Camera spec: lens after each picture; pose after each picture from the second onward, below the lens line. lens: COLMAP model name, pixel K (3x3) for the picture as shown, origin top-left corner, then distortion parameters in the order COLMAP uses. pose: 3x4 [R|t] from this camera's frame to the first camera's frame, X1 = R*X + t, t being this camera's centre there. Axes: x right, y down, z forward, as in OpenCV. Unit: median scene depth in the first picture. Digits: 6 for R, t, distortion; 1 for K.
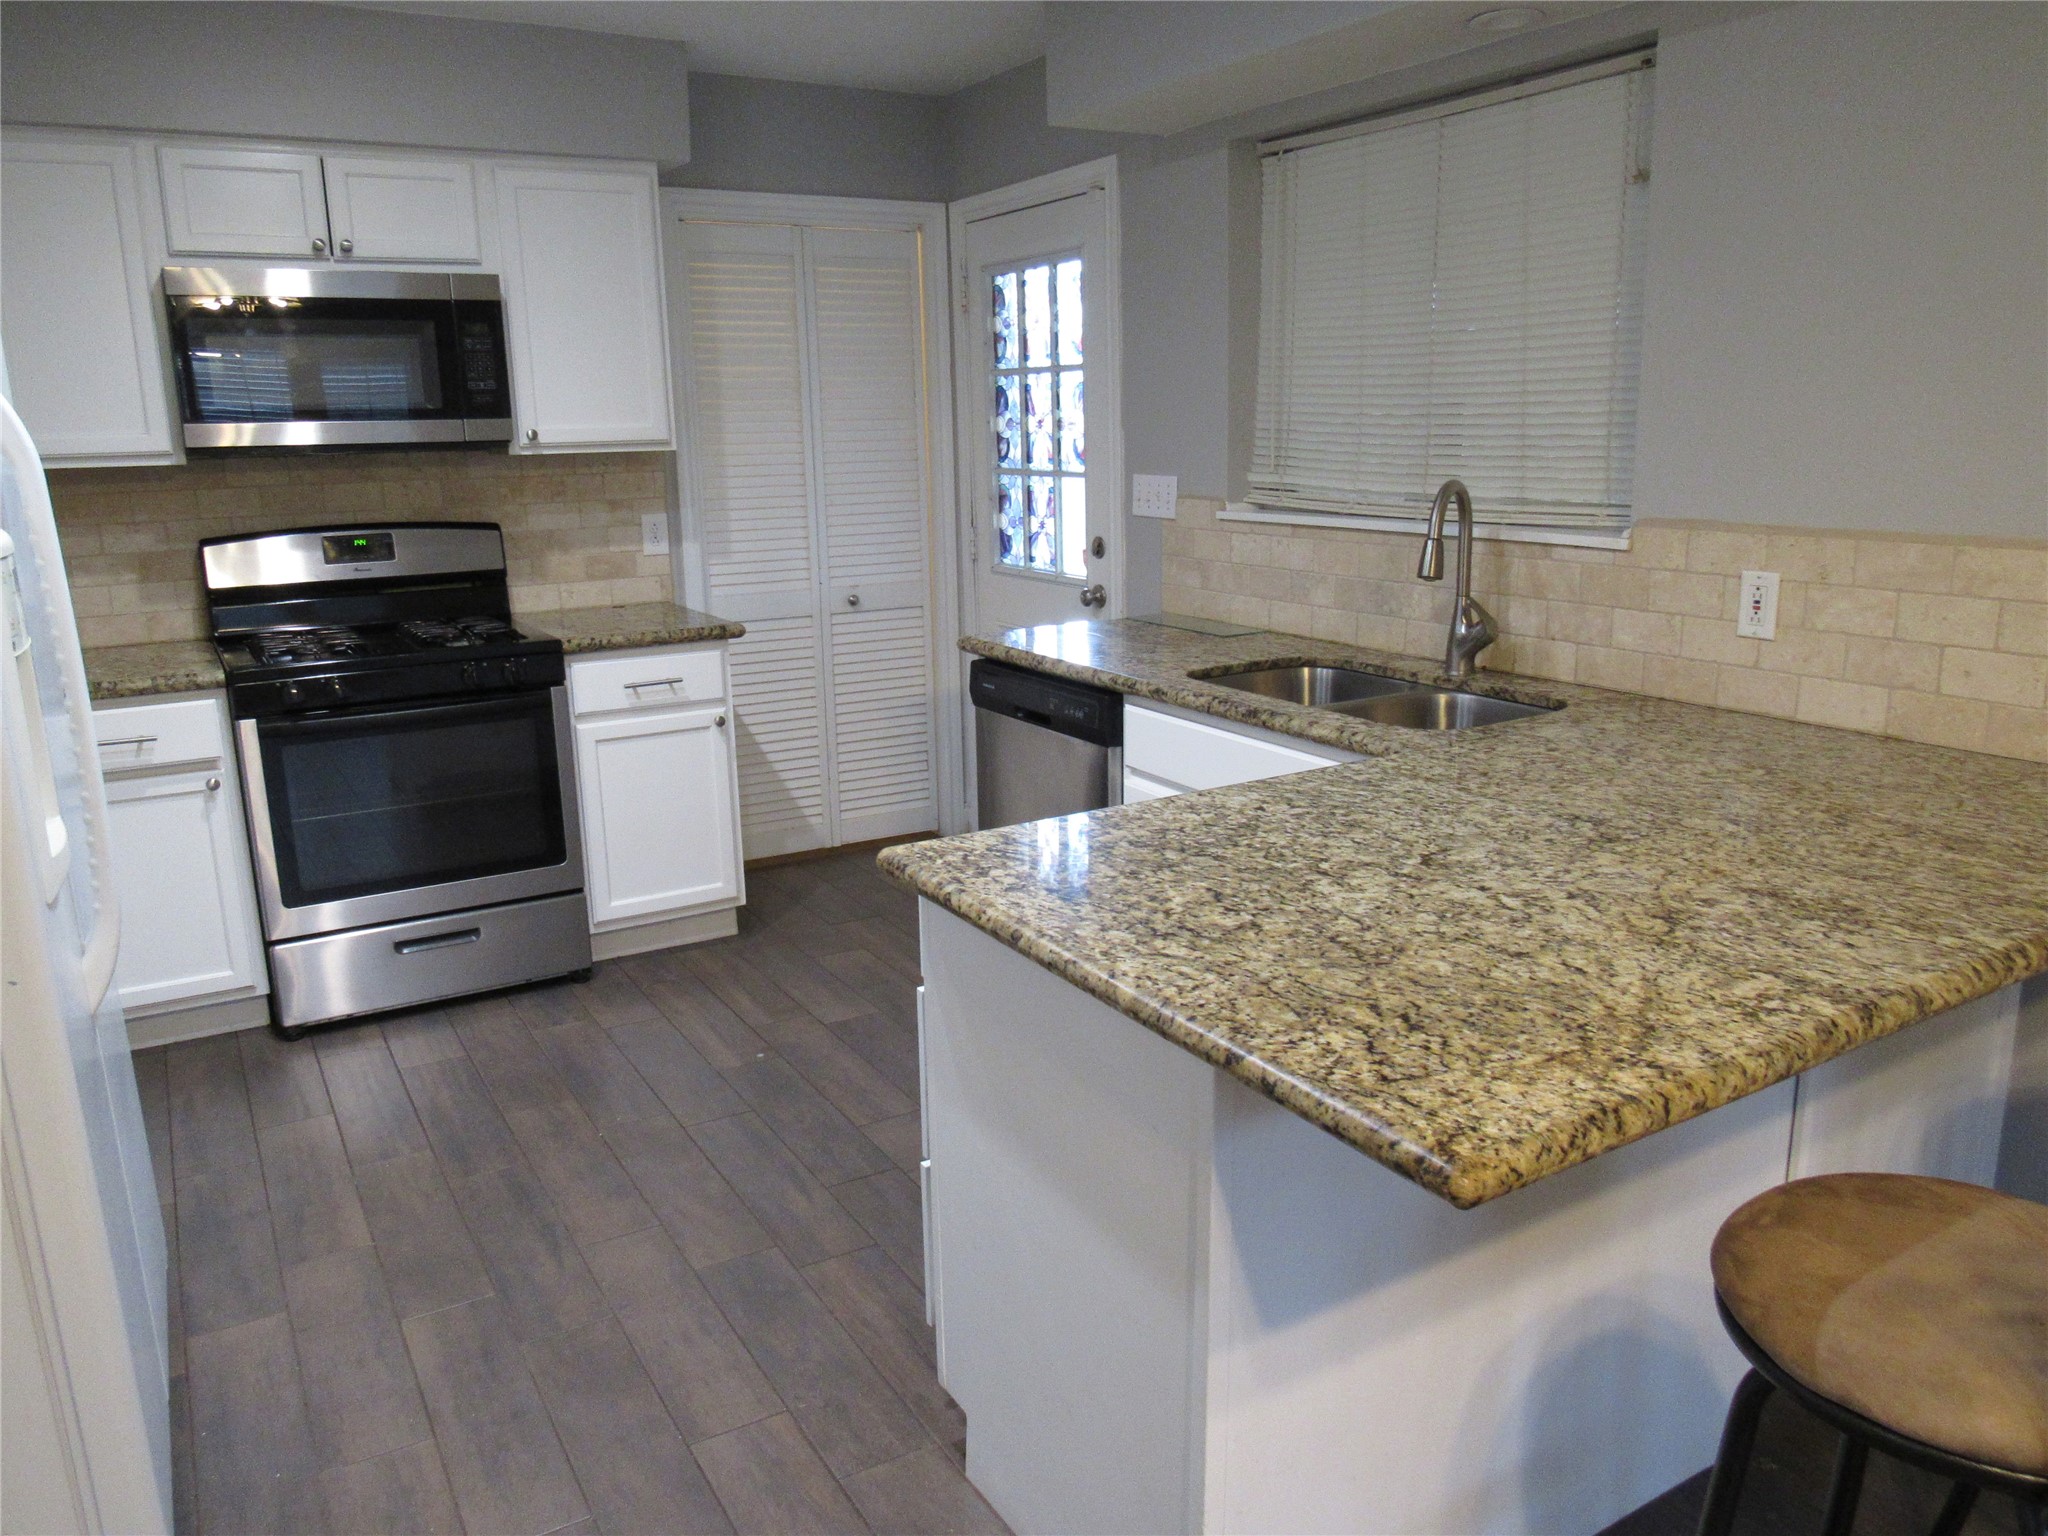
lens RADIAL K [[1459.2, 0, 1020.4], [0, 1459.2, 762.6], [0, 0, 1]] dist [-0.030920, -0.000351]
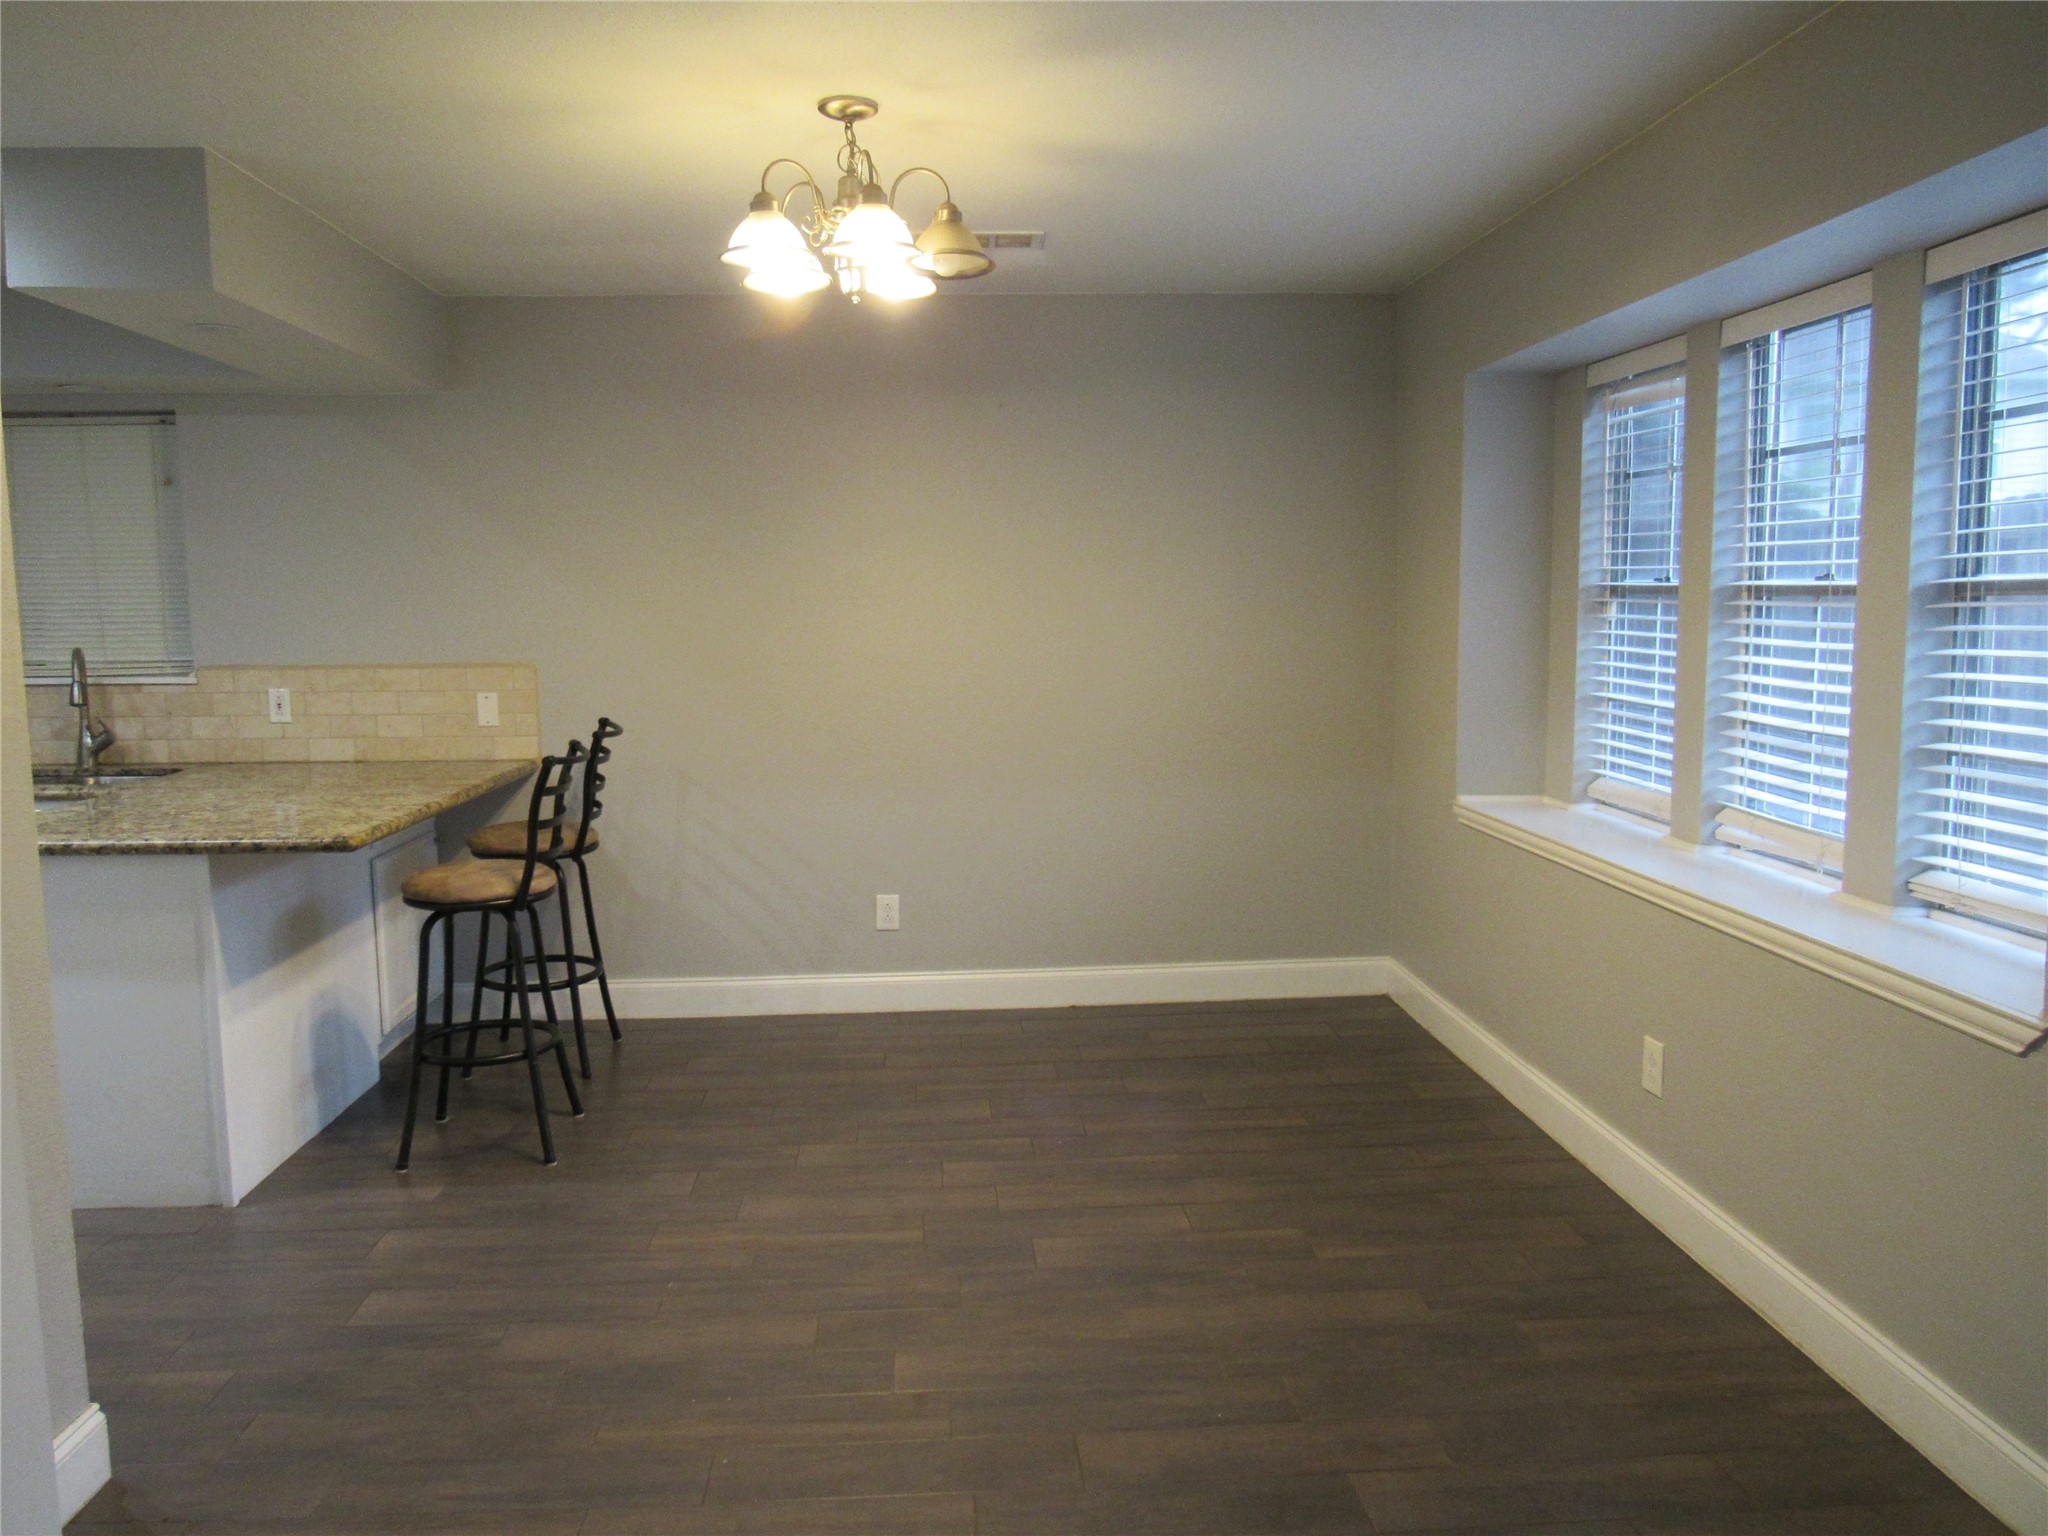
lens RADIAL K [[1456.0, 0, 1021.5], [0, 1456.0, 759.6], [0, 0, 1]] dist [-0.028560, 0.003793]
pose [[0.444924, -0.072175, 0.892655, -0.612079], [0.198852, 0.979828, -0.019890, 0.154797], [-0.873213, 0.186355, 0.450301, -0.570131]]
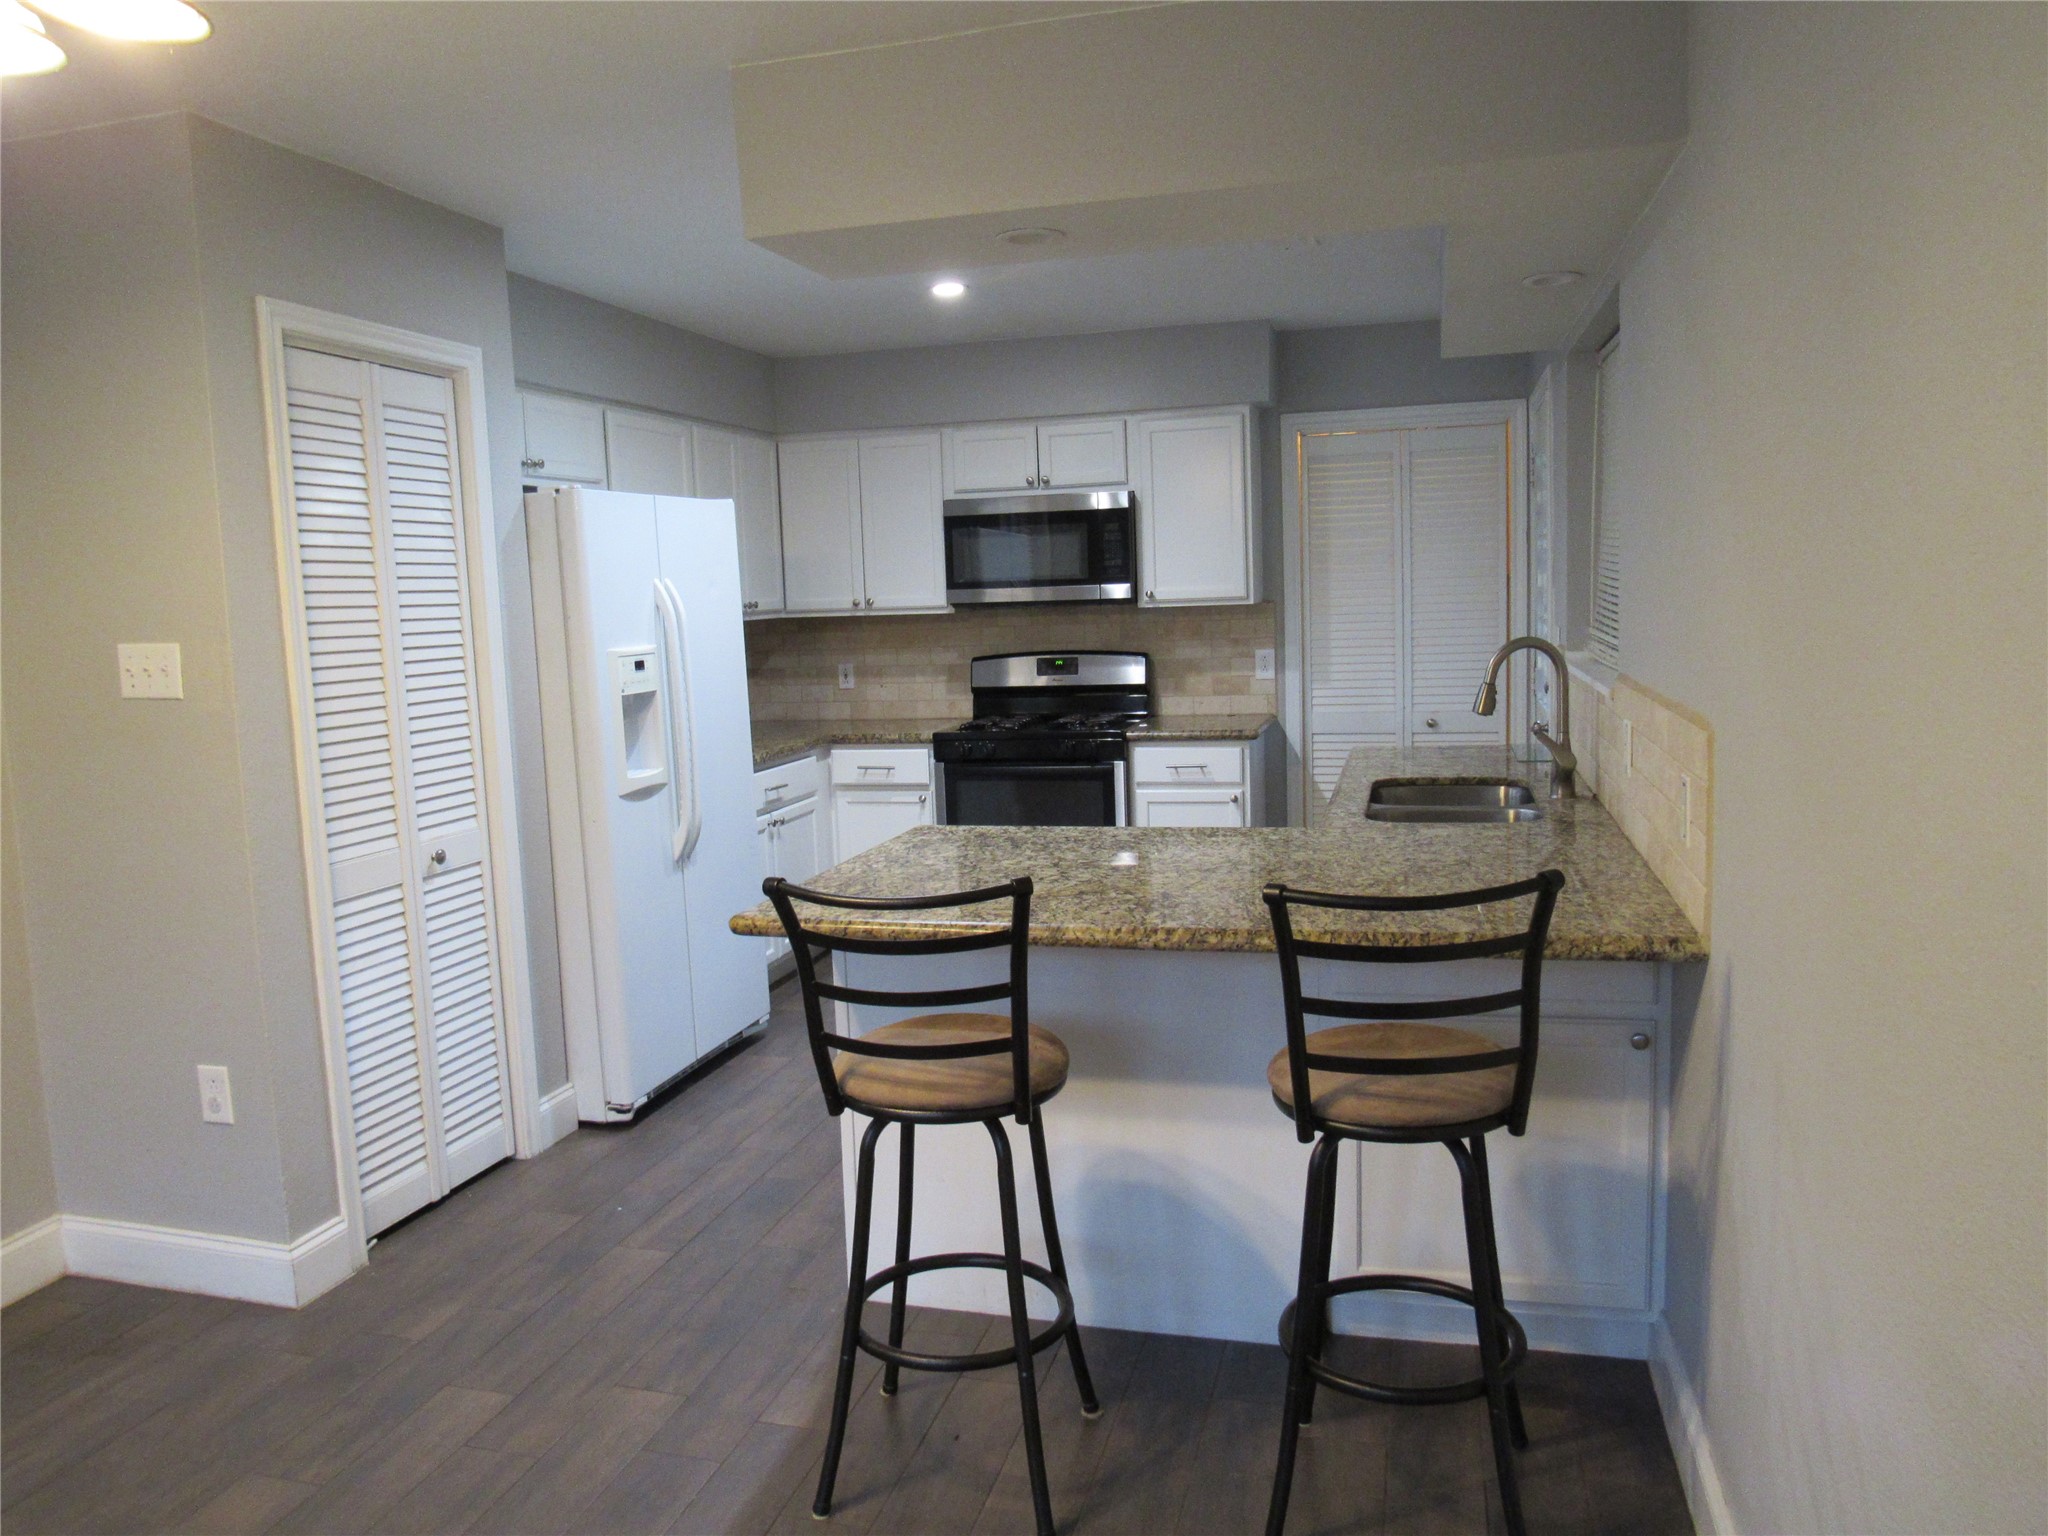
lens RADIAL K [[1459.2, 0, 1030.1], [0, 1459.2, 796.4], [0, 0, 1]] dist [-0.030920, -0.000351]
pose [[0.687421, 0.093375, -0.720232, 0.795973], [-0.141795, 0.989871, -0.007003, 0.007649], [0.712283, 0.106939, 0.693698, -0.116632]]
